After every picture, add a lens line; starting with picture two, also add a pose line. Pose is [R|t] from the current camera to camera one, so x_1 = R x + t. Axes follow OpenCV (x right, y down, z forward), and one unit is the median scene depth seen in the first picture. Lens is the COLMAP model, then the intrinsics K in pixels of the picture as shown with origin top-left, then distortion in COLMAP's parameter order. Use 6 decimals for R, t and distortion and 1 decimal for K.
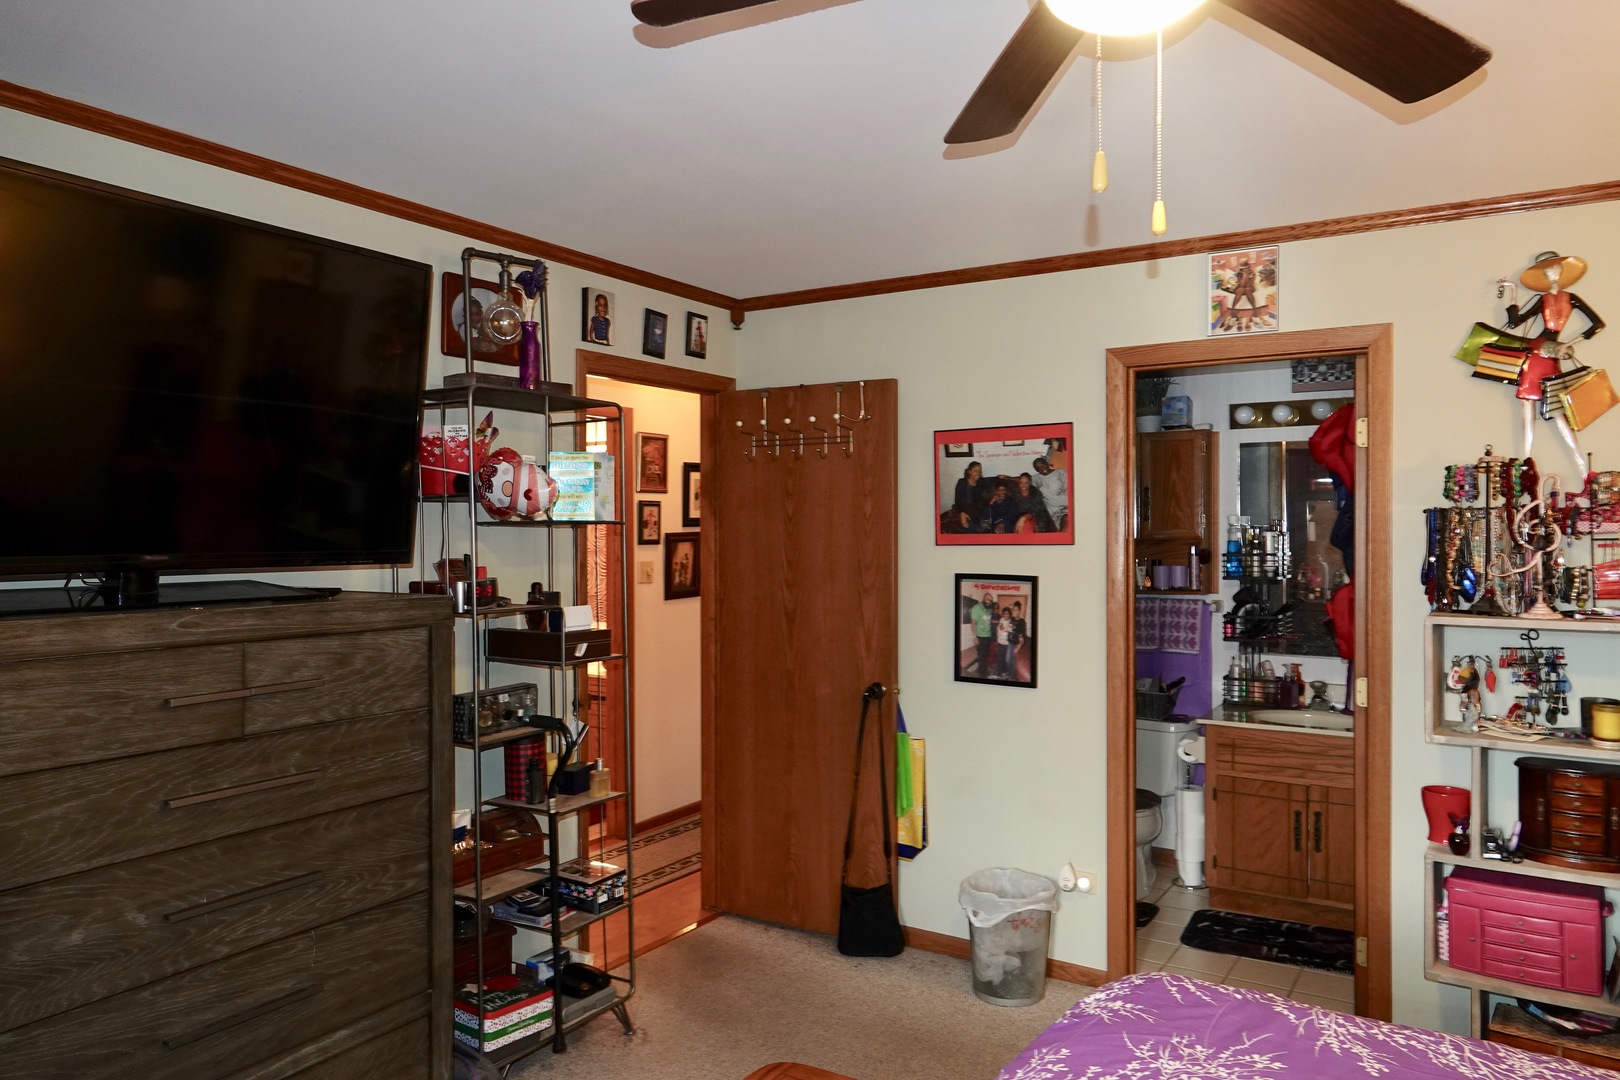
lens RADIAL K [[1118.0, 0, 806.6], [0, 1118.0, 545.4], [0, 0, 1]] dist [-0.000104, -0.001929]
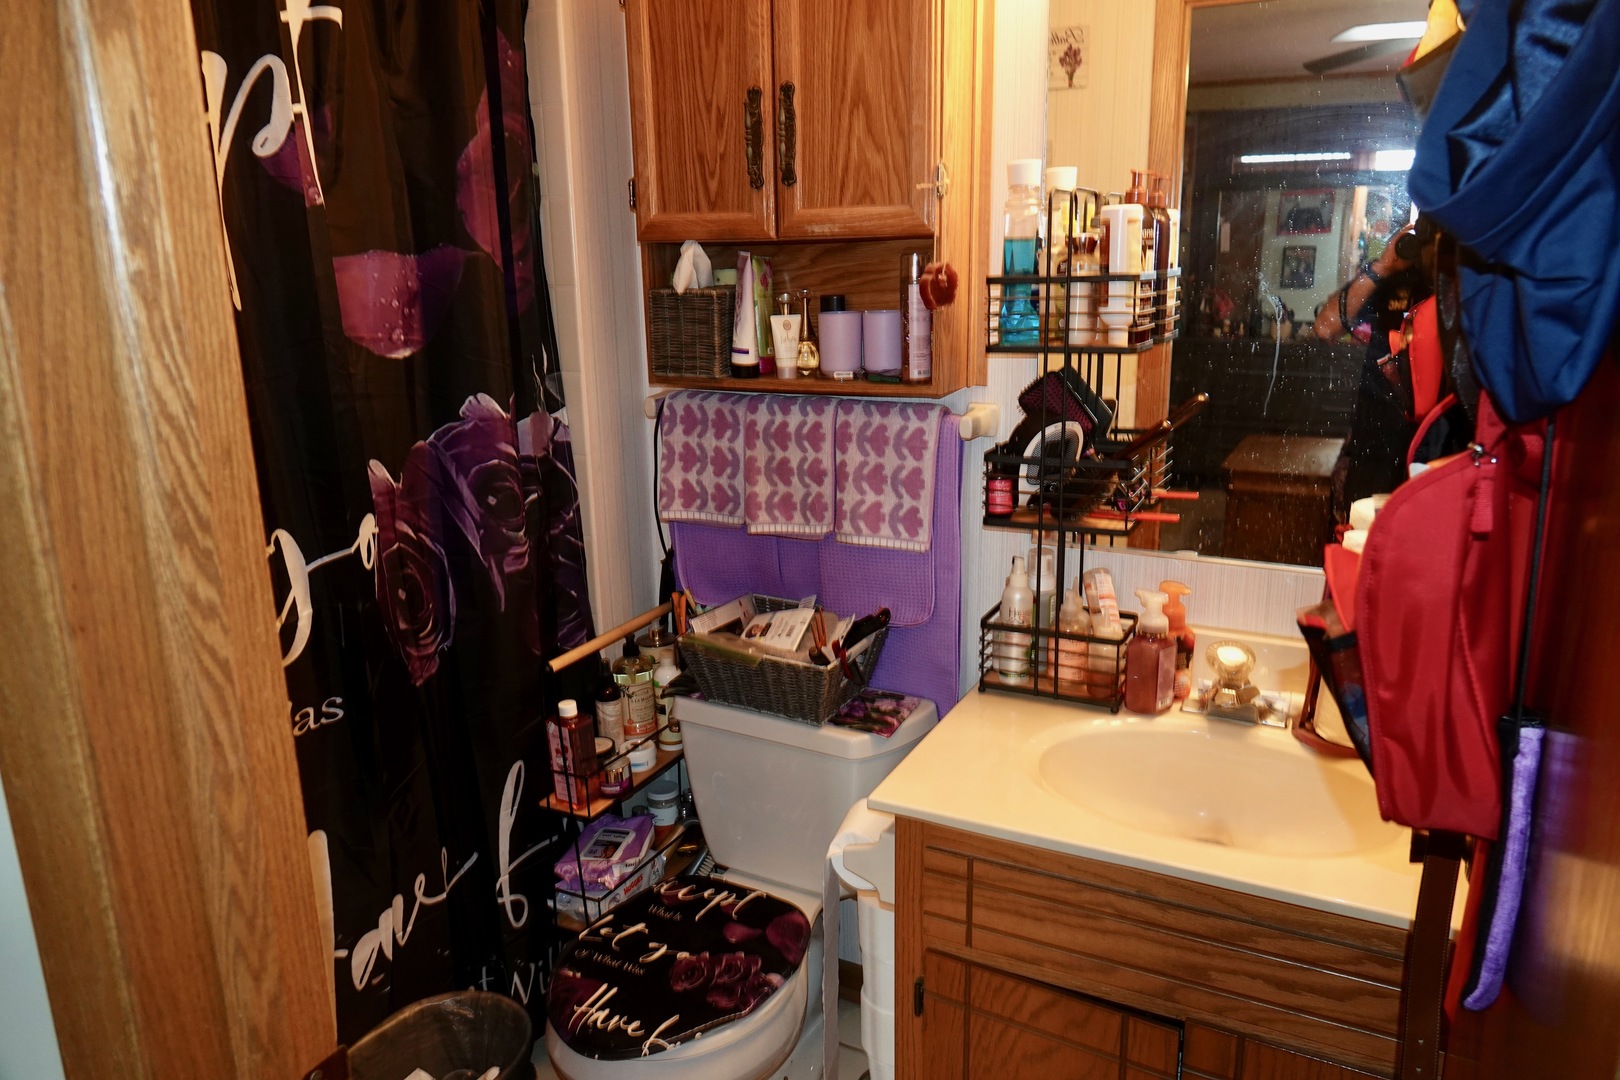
lens RADIAL K [[1118.0, 0, 816.3], [0, 1118.0, 532.4], [0, 0, 1]] dist [-0.000104, -0.001929]
pose [[0.995858, -0.035725, 0.083609, 0.282071], [0.015053, 0.971666, 0.235878, 0.001701], [-0.089667, -0.233643, 0.968179, 0.639886]]
